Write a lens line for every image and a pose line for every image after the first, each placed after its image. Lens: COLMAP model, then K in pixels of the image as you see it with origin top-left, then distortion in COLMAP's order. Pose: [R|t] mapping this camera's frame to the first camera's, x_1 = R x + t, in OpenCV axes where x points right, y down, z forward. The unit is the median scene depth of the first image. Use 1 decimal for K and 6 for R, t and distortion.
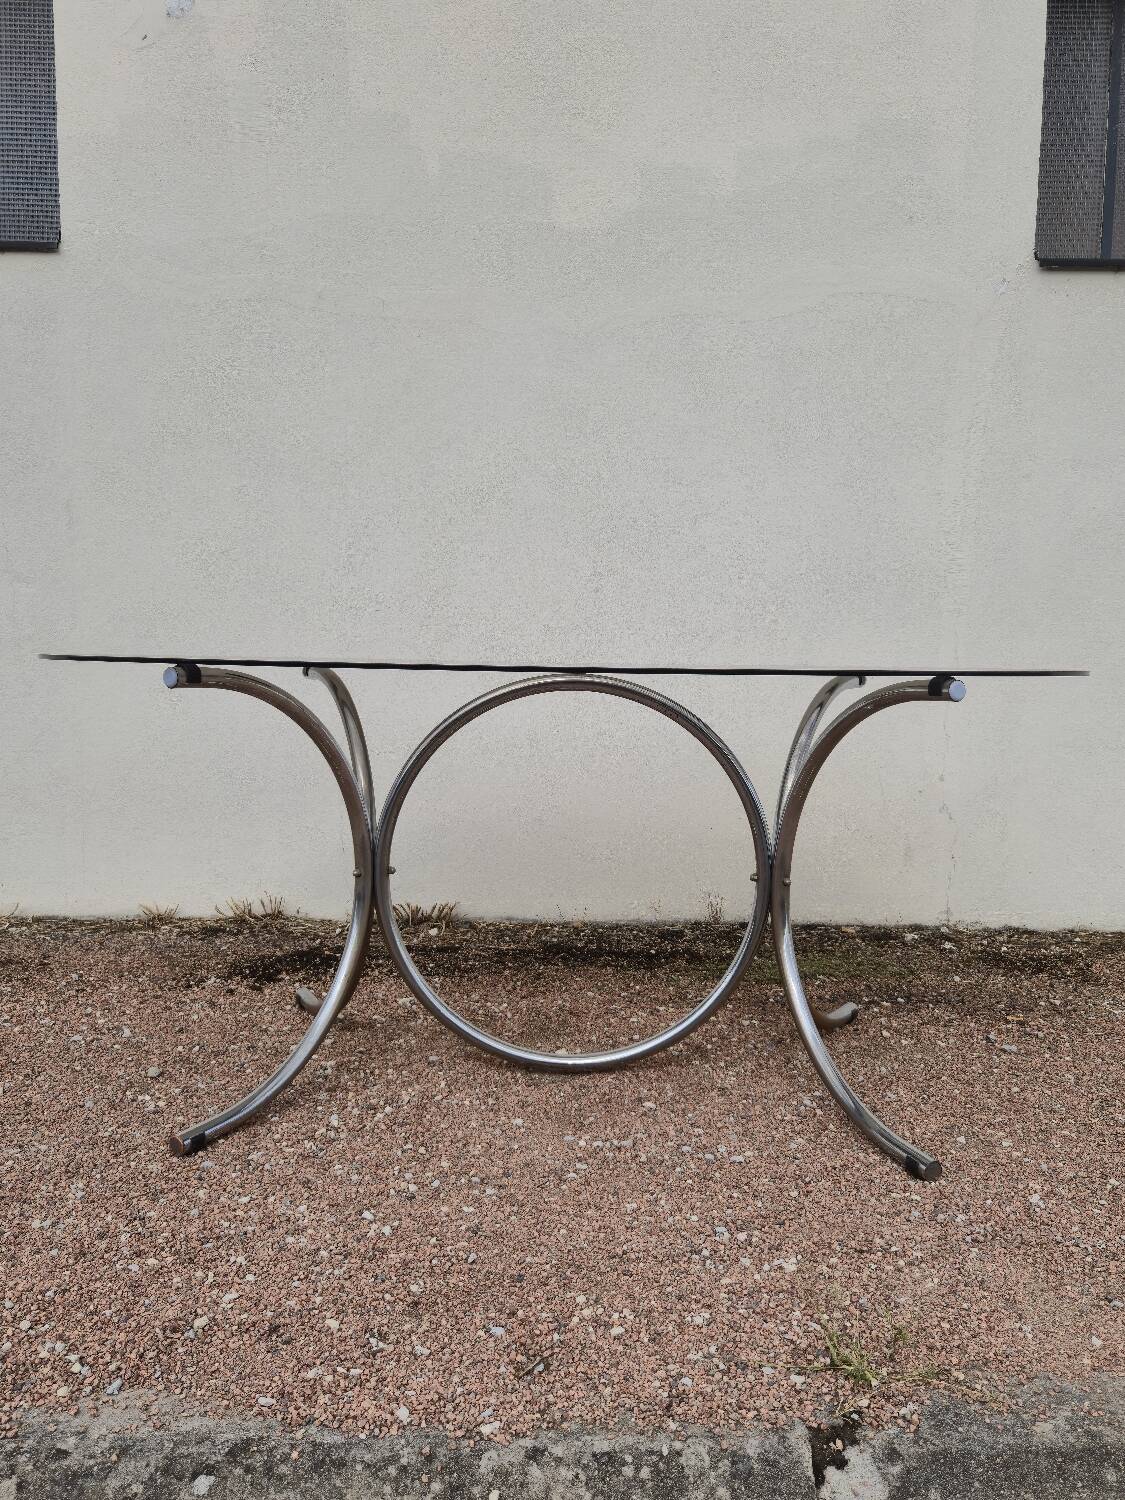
lens RADIAL K [[1155.0, 0, 570.6], [0, 1155.0, 754.4], [0, 0, 1]] dist [0.054163, -0.040608]
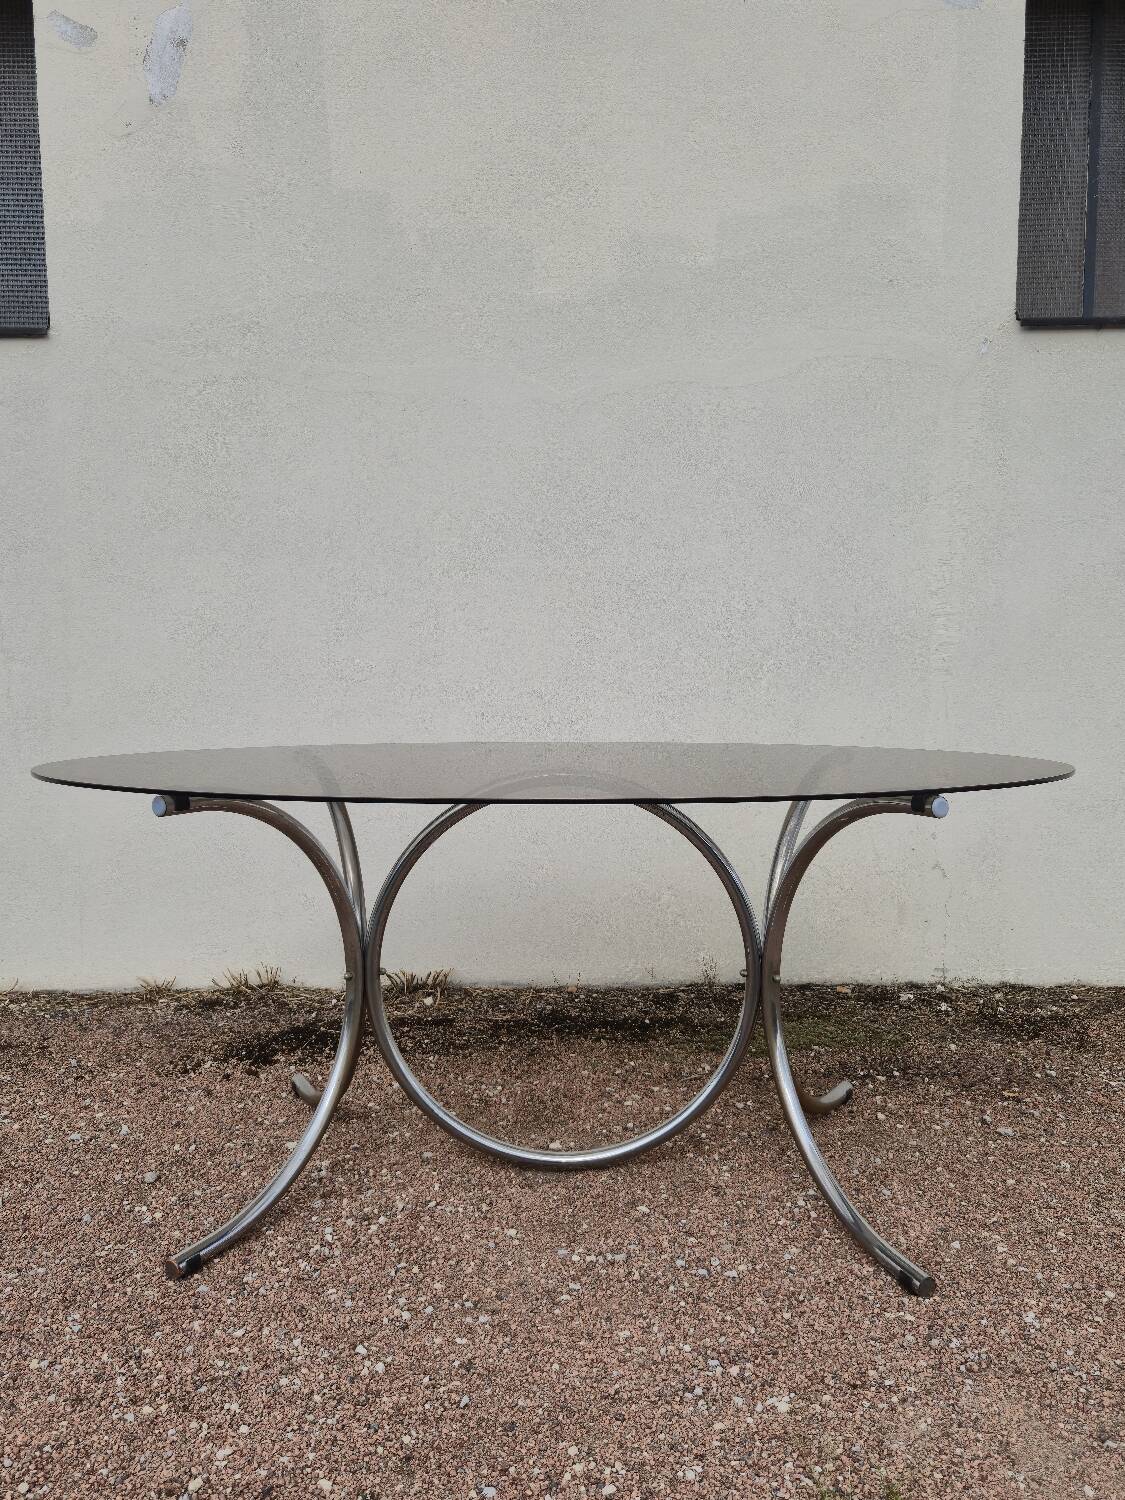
lens RADIAL K [[1155.0, 0, 559.8], [0, 1155.0, 688.7], [0, 0, 1]] dist [0.054163, -0.040608]
pose [[0.999727, -0.018480, -0.014319, 0.018674], [0.018455, 0.999828, -0.001918, -0.143658], [0.014352, 0.001653, 0.999896, -0.006049]]
